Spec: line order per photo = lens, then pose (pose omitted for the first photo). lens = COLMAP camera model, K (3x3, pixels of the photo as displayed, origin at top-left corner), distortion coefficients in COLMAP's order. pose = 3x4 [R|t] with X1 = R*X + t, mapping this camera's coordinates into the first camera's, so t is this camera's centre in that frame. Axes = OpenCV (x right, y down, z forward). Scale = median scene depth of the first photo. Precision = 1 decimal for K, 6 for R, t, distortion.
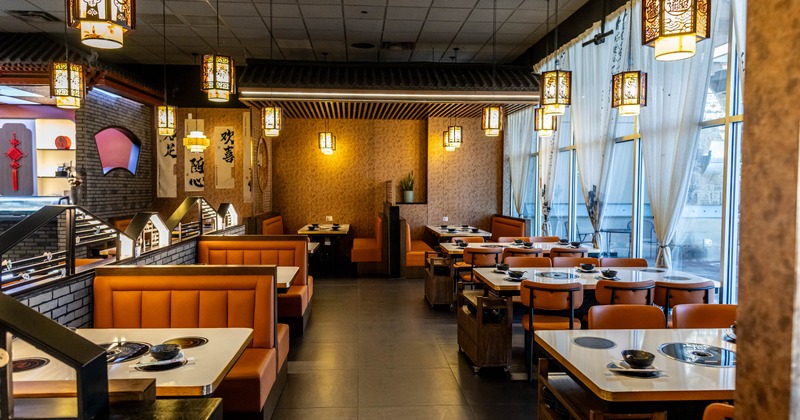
lens RADIAL K [[542.5, 0, 395.7], [0, 542.5, 208.2], [0, 0, 1]] dist [0.018719, -0.004939]
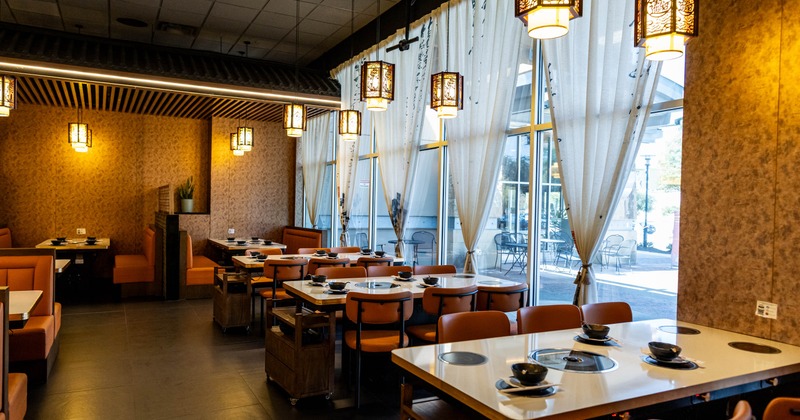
lens RADIAL K [[542.5, 0, 399.6], [0, 542.5, 212.8], [0, 0, 1]] dist [0.018719, -0.004939]
pose [[0.914471, 0.009981, 0.404529, -0.030236], [-0.000809, 0.999739, -0.022838, 0.016500], [-0.404651, 0.020557, 0.914240, 0.108974]]
